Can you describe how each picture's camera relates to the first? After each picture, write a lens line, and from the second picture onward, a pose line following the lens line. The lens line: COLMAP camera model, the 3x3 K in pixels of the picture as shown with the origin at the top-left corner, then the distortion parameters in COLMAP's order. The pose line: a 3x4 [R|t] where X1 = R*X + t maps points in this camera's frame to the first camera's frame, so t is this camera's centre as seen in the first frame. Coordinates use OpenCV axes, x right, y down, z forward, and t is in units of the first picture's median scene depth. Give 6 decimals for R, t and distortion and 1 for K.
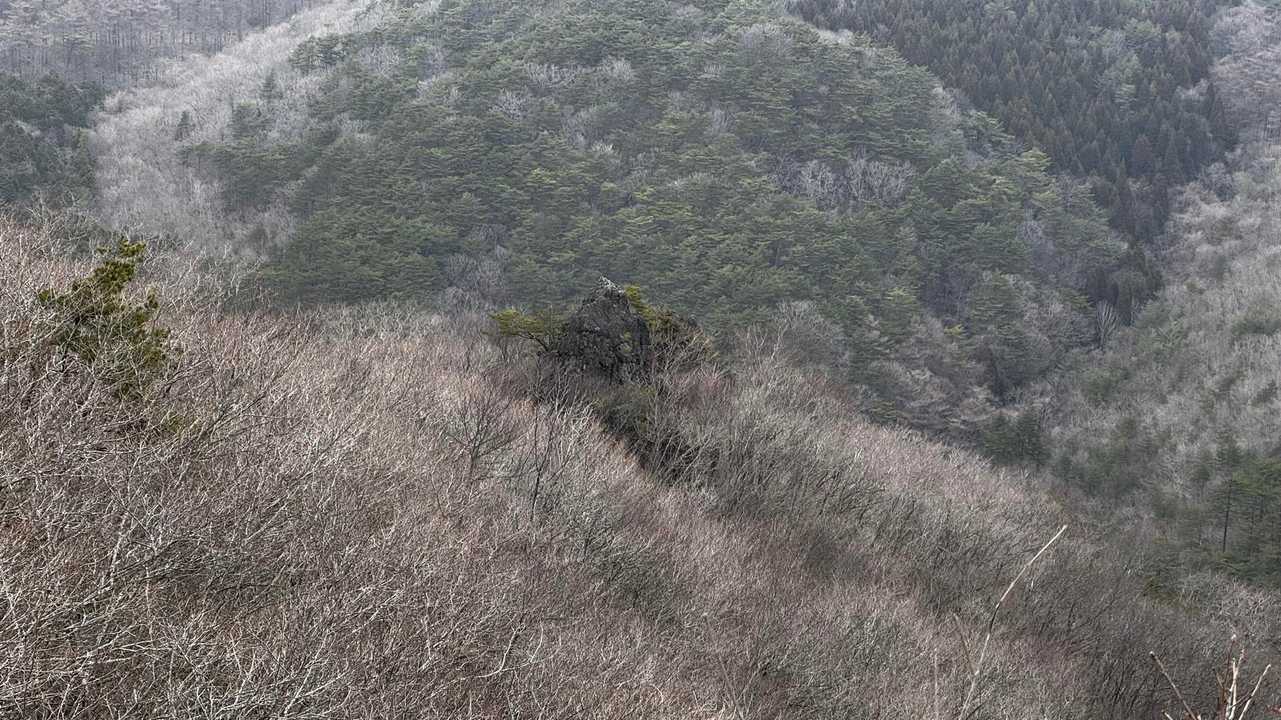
lens RADIAL K [[516.9, 0, 640.5], [0, 516.9, 360.0], [0, 0, 1]] dist [0.000468, 0.000324]
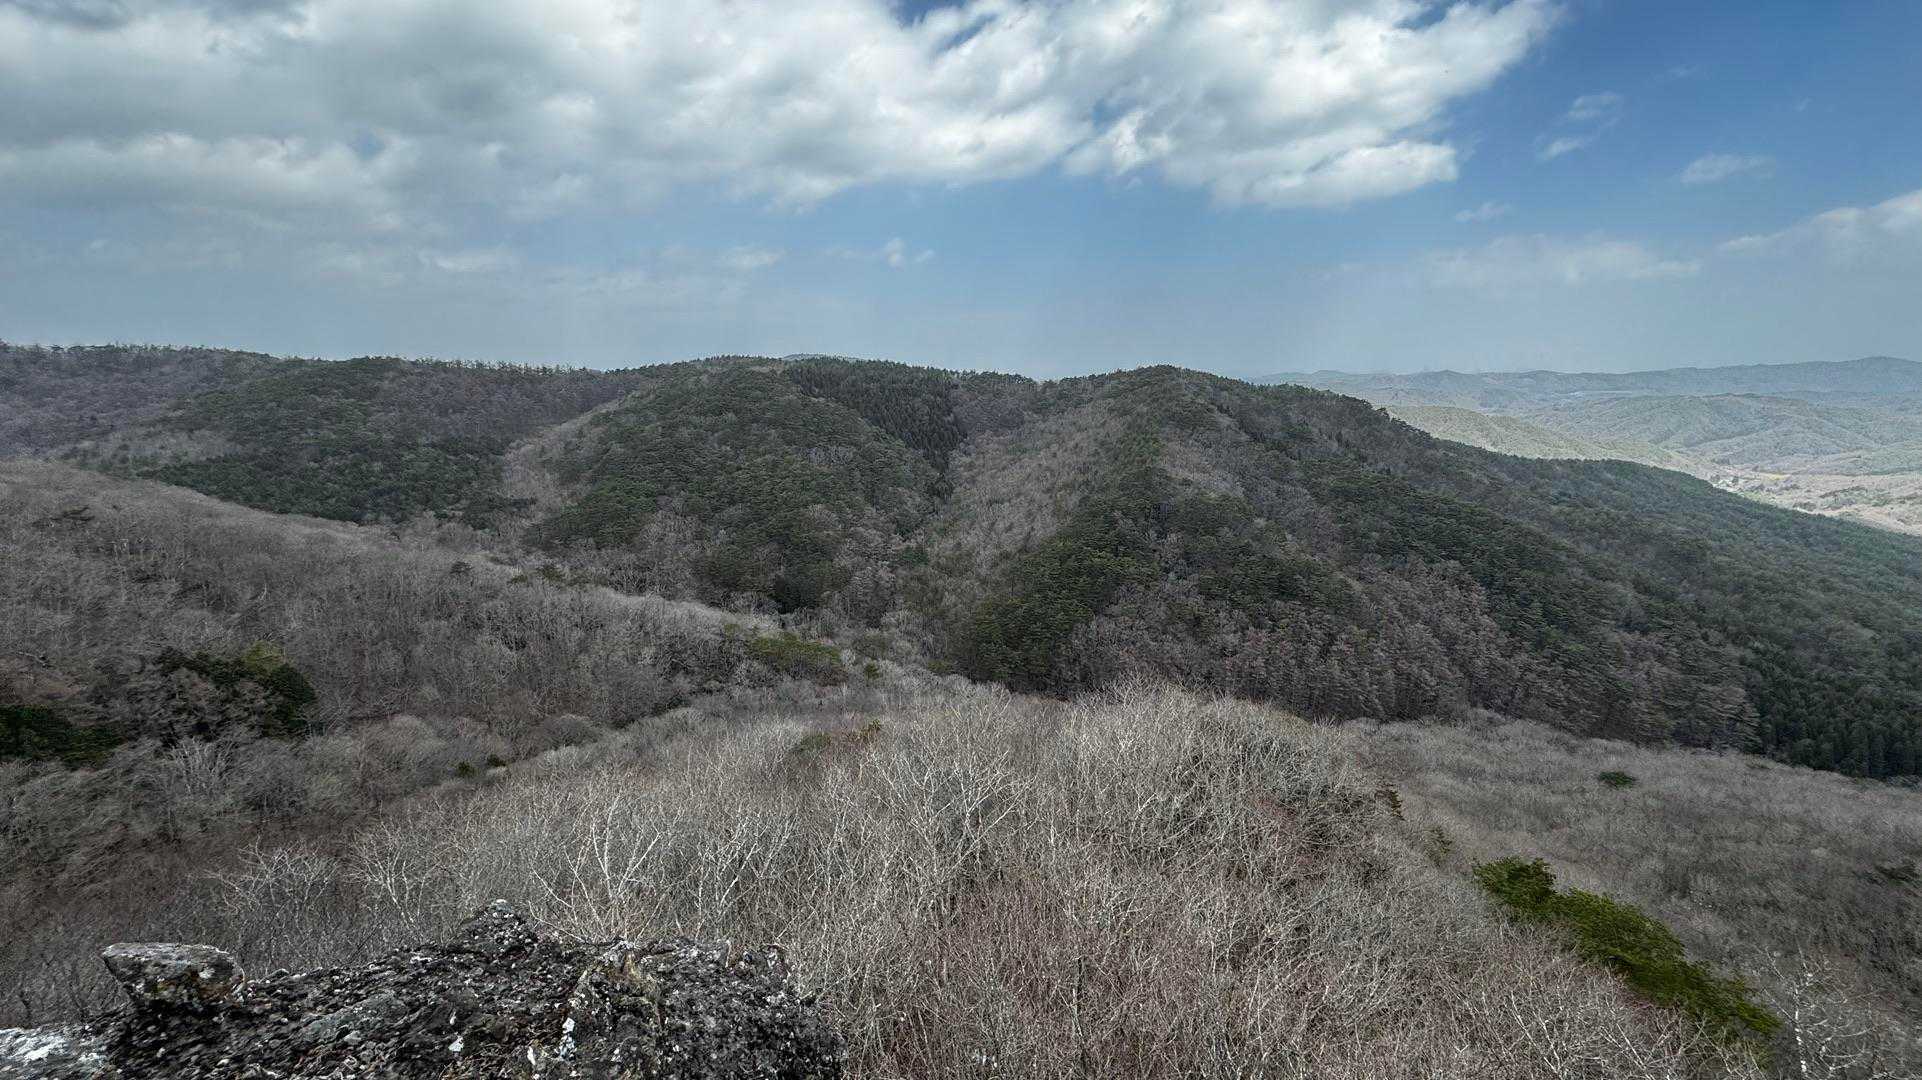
lens RADIAL K [[775.6, 0, 961.0], [0, 775.6, 540.0], [0, 0, 1]] dist [0.000468, 0.000324]
pose [[0.930098, -0.093484, 0.355216, -0.370459], [0.119250, 0.991538, -0.051296, 0.322452], [-0.347415, 0.090070, 0.933376, -2.657978]]
